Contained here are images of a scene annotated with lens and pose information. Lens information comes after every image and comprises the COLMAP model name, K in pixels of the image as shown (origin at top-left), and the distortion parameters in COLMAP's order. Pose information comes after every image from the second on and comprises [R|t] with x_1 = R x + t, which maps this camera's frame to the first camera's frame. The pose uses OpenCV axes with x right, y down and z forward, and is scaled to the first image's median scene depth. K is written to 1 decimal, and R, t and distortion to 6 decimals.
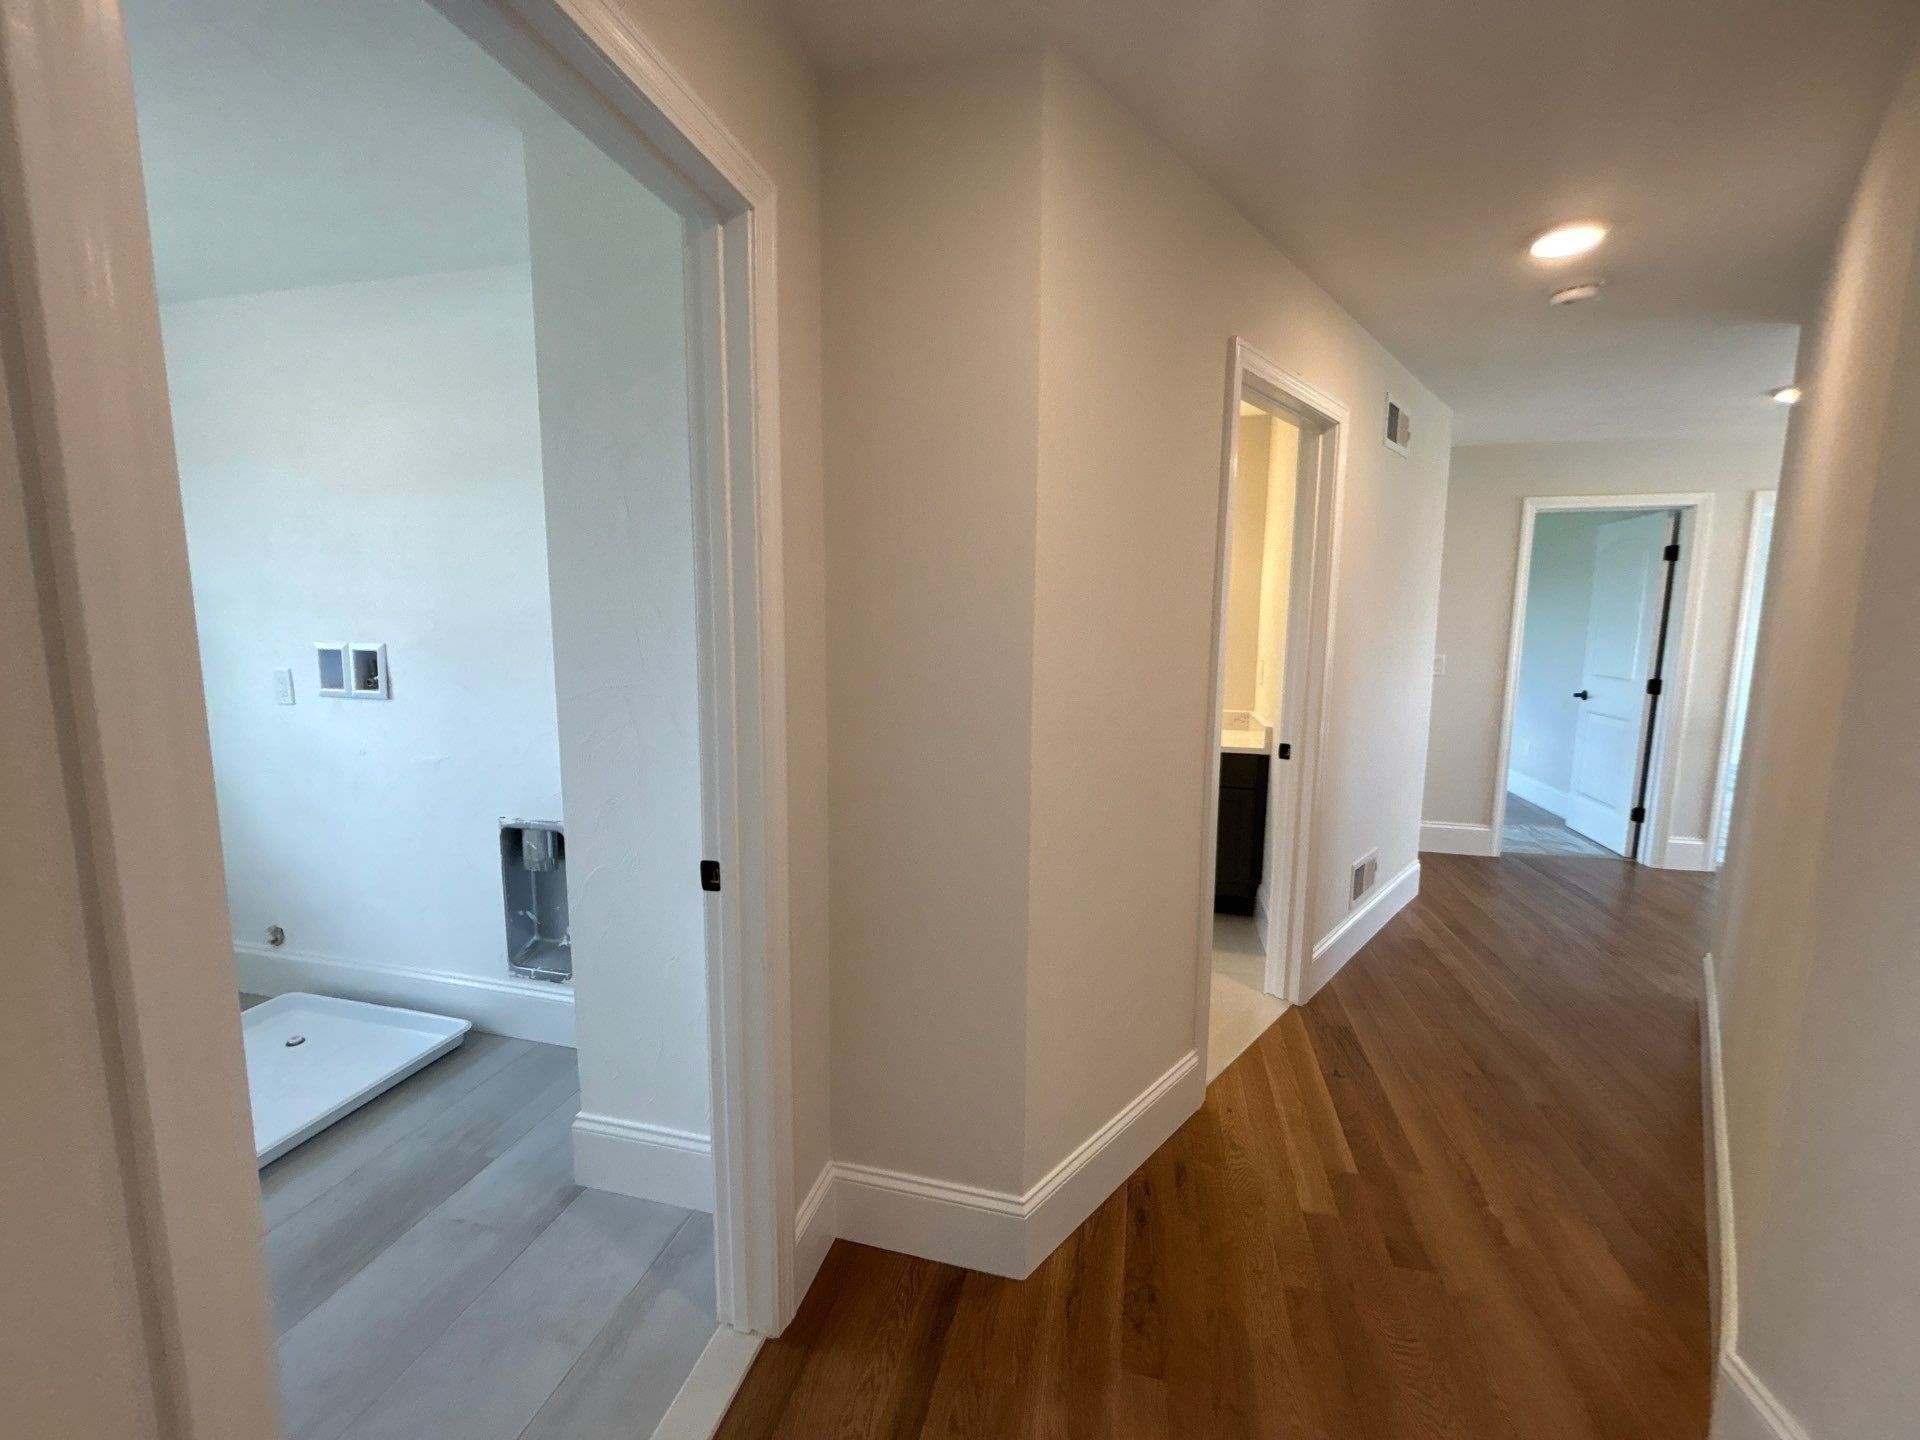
lens RADIAL K [[769.2, 0, 942.5], [0, 769.2, 734.9], [0, 0, 1]] dist [-0.000468, 0.000912]
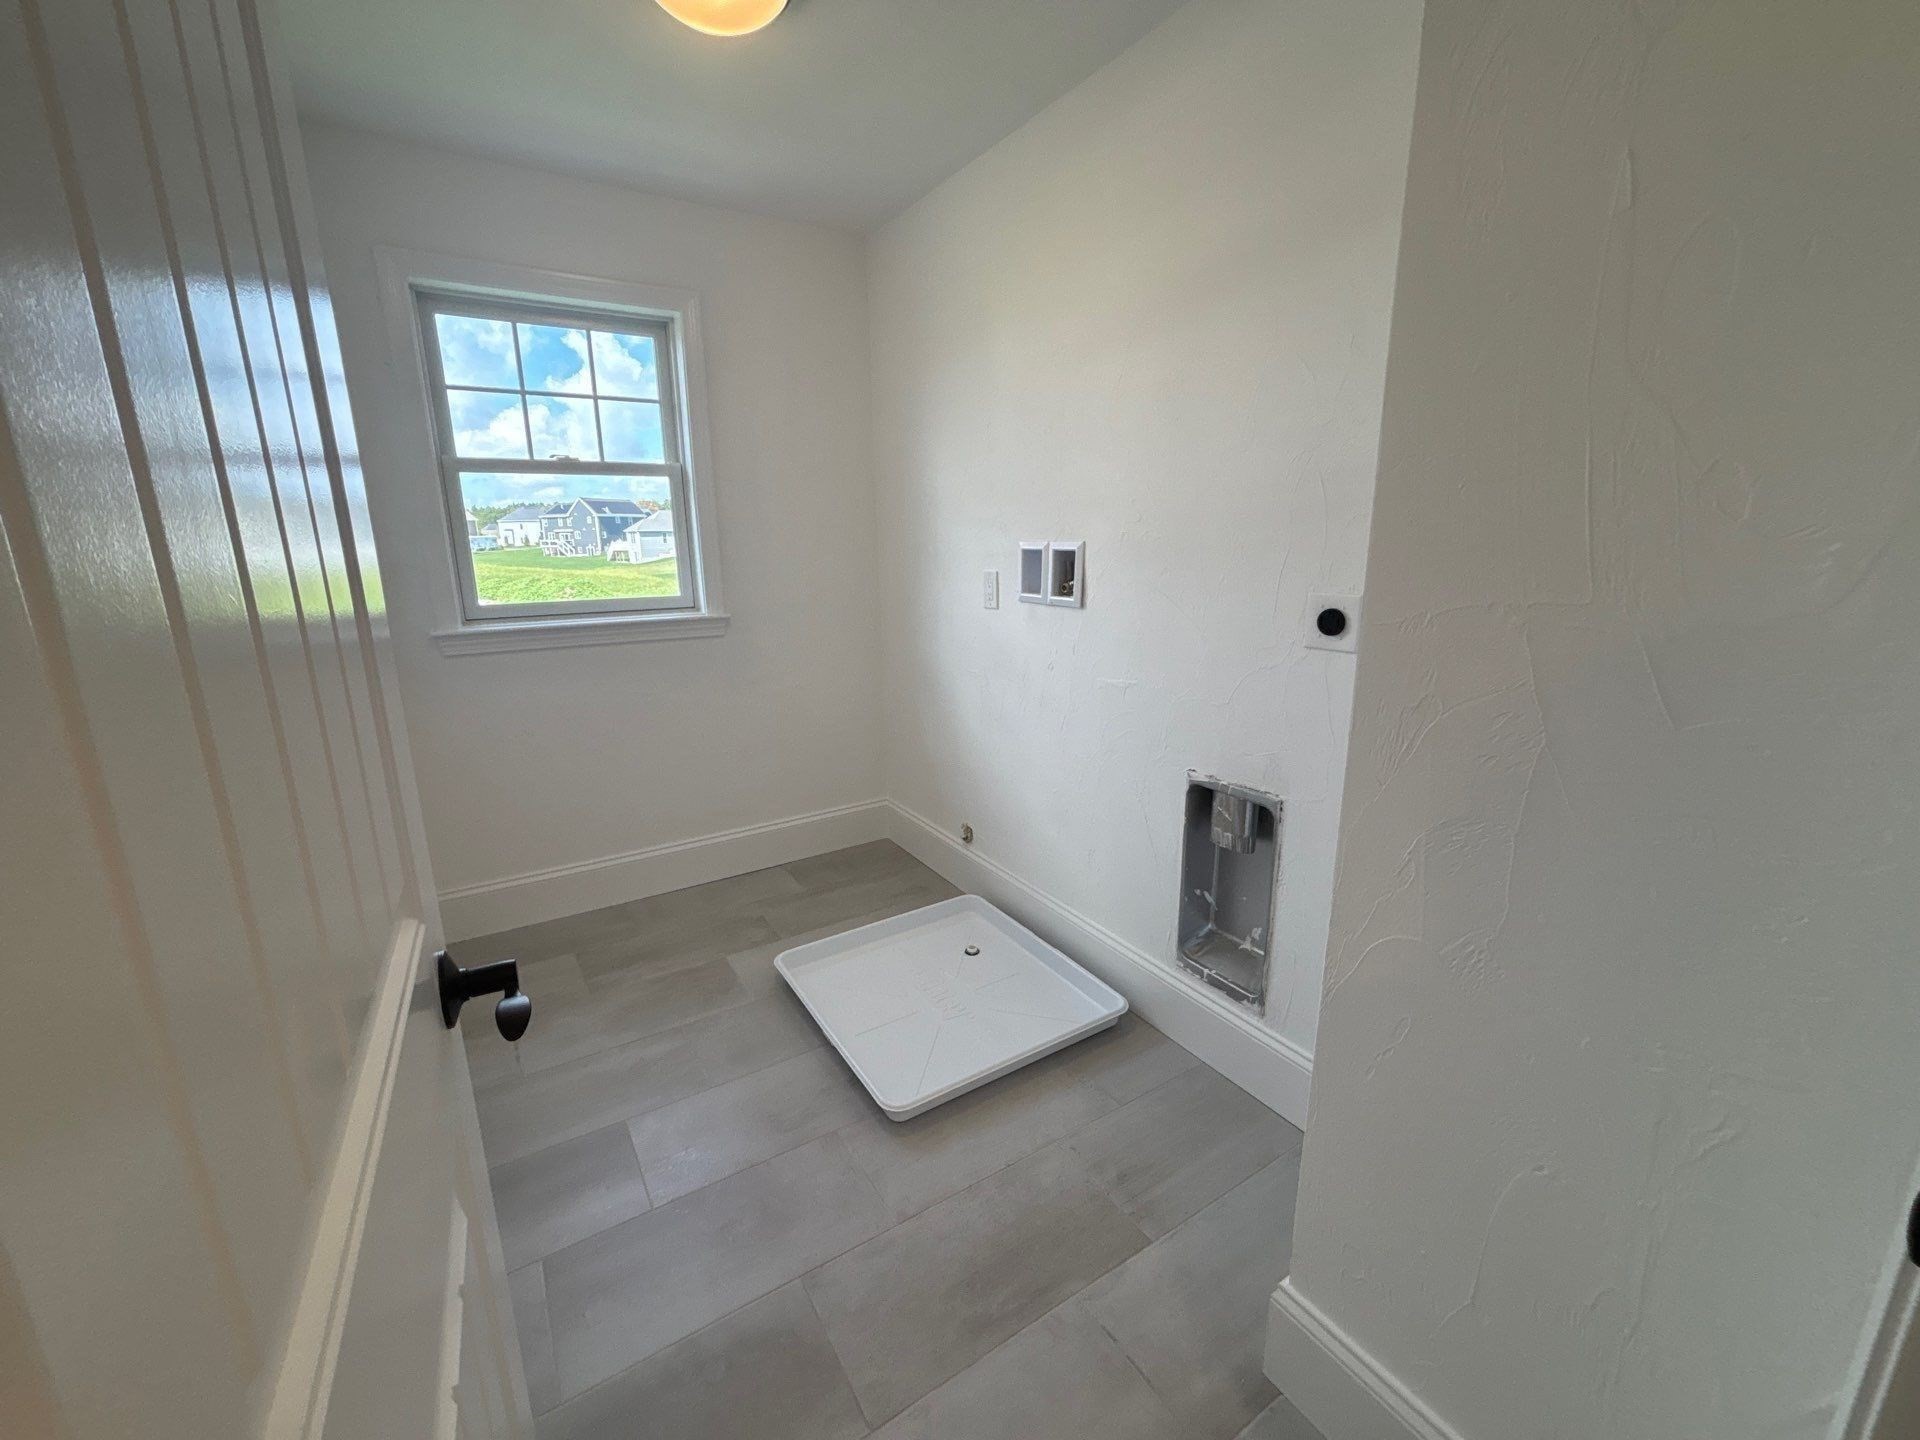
lens RADIAL K [[769.2, 0, 976.0], [0, 769.2, 713.4], [0, 0, 1]] dist [-0.000468, 0.000912]
pose [[0.741223, 0.132489, -0.658053, -0.230181], [-0.073916, 0.990476, 0.116160, -0.021306], [0.667176, -0.037460, 0.743957, 0.283210]]
